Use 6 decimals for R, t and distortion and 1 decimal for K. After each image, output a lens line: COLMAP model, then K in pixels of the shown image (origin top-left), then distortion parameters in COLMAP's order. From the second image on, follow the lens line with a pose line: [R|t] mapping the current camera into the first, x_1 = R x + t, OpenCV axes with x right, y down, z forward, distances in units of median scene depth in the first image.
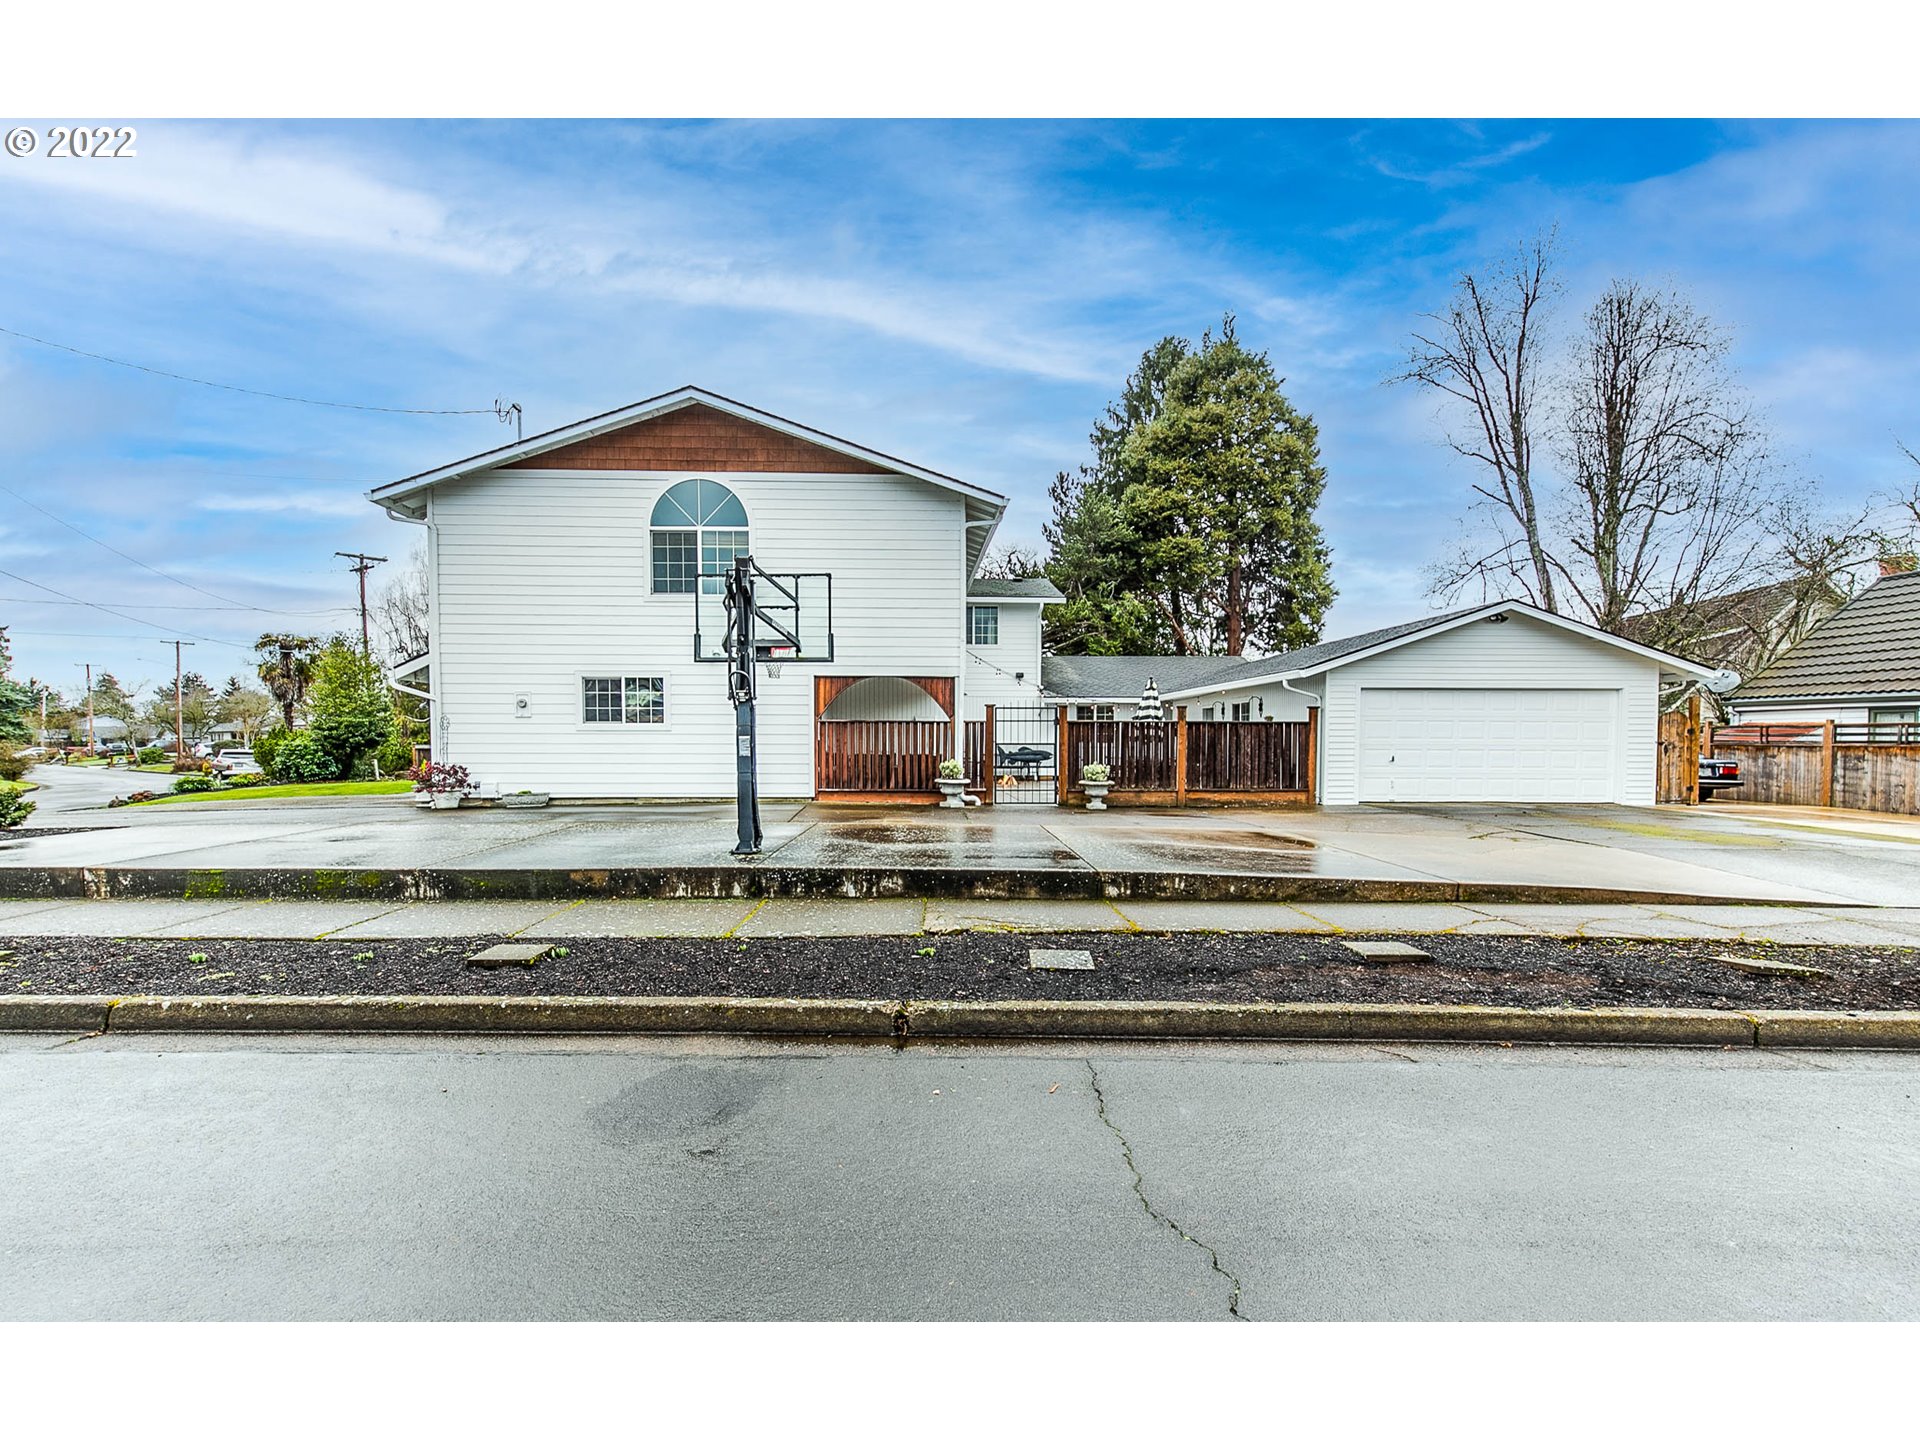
lens RADIAL K [[880.0, 0, 954.7], [0, 880.0, 705.6], [0, 0, 1]] dist [0.017576, -0.000203]
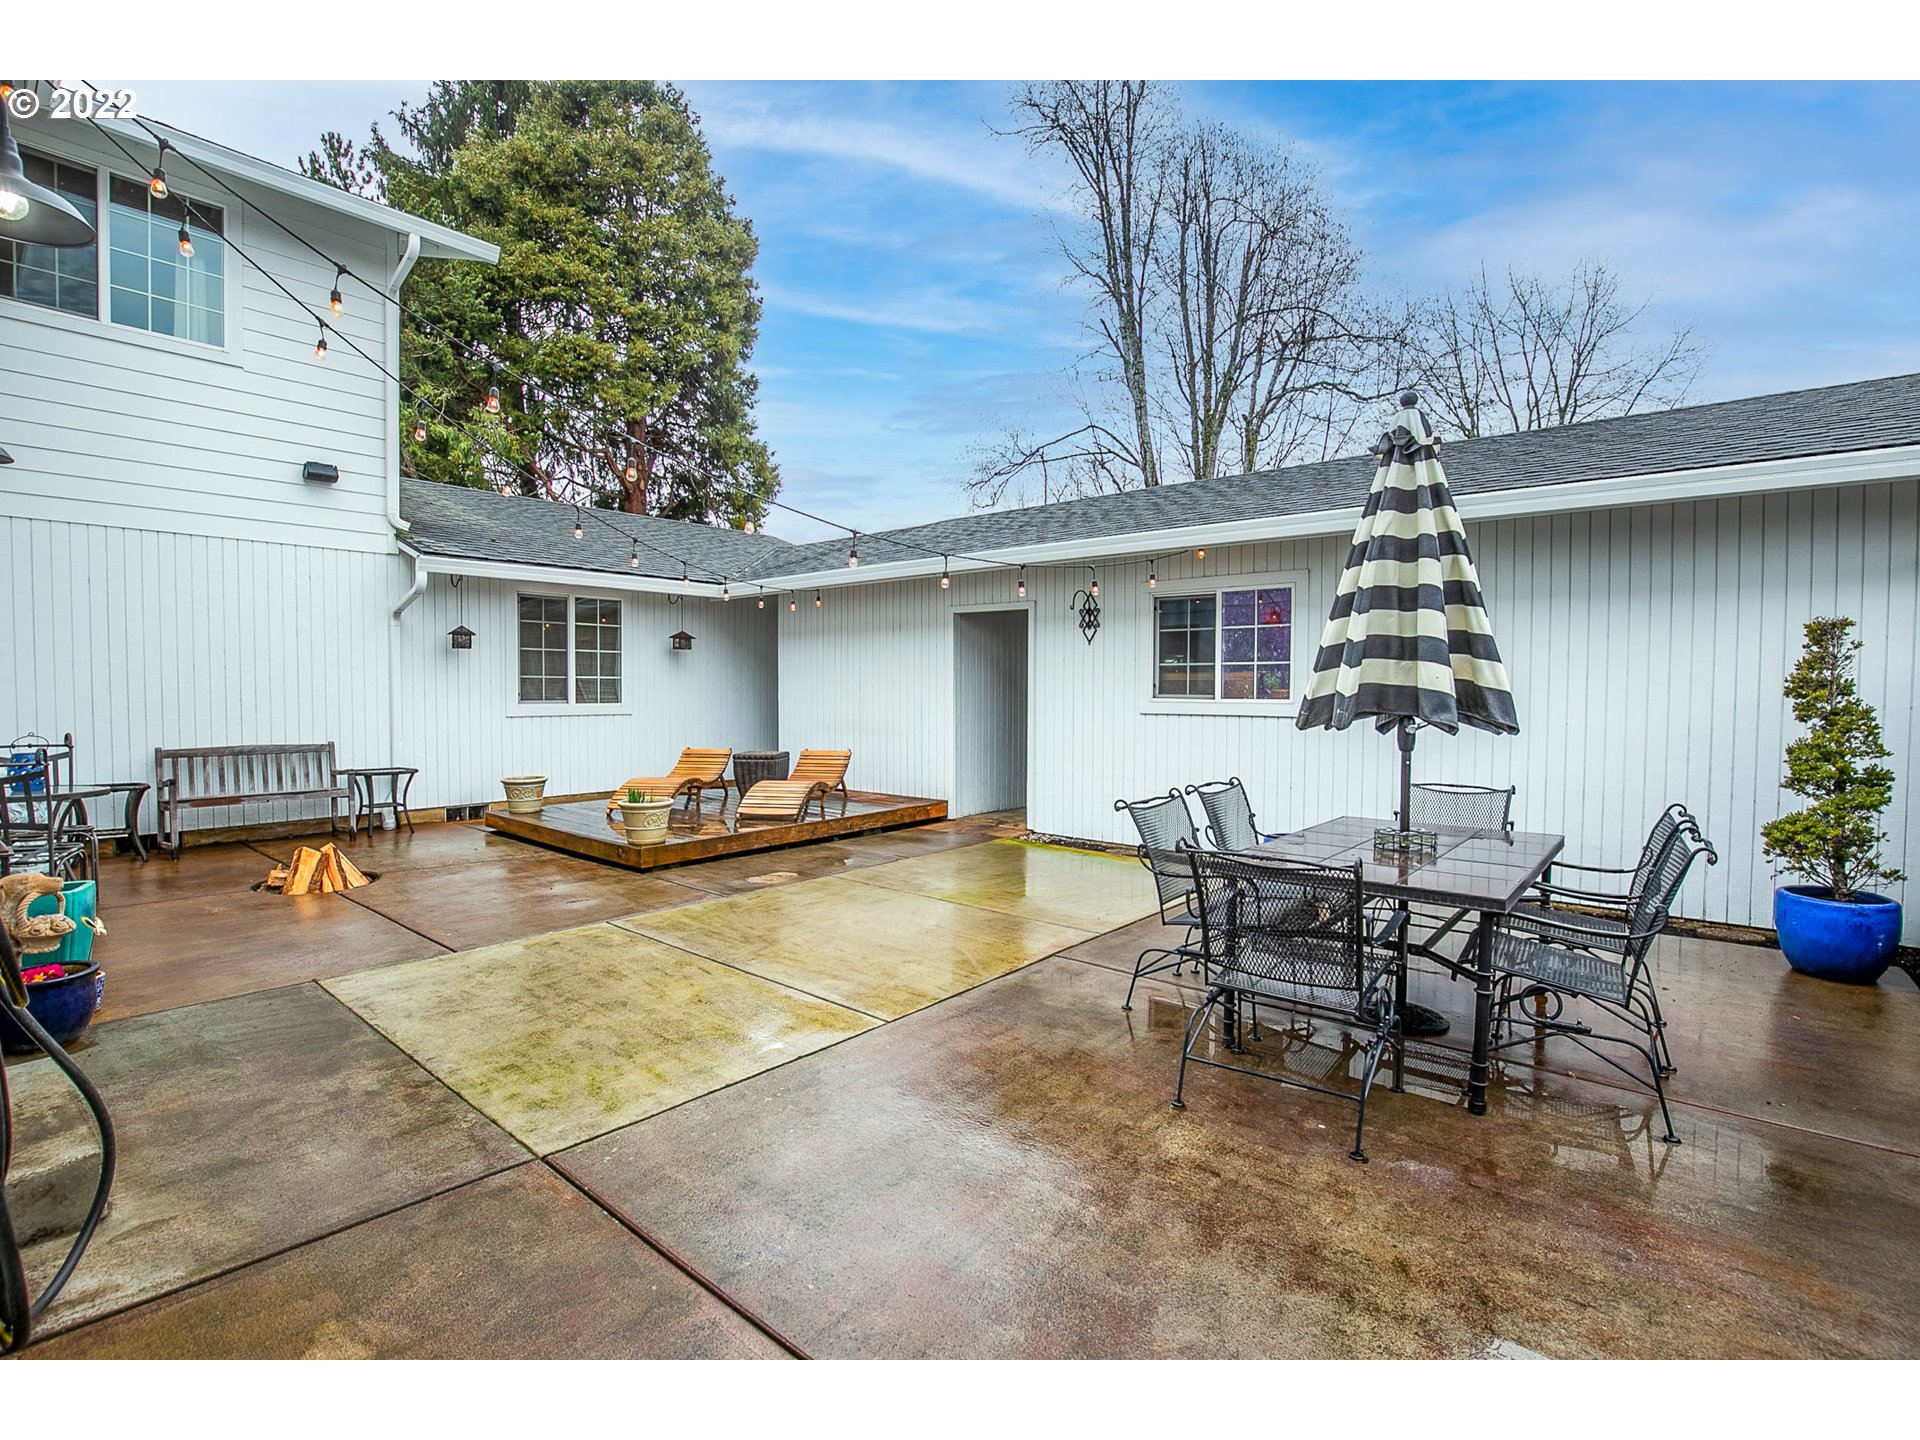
lens RADIAL K [[880.0, 0, 954.7], [0, 880.0, 705.6], [0, 0, 1]] dist [0.017576, -0.000203]
pose [[0.694681, -0.011378, 0.719228, 0.002825], [-0.039314, 0.997780, 0.053757, 0.013056], [-0.718243, -0.065620, 0.692691, 0.389605]]
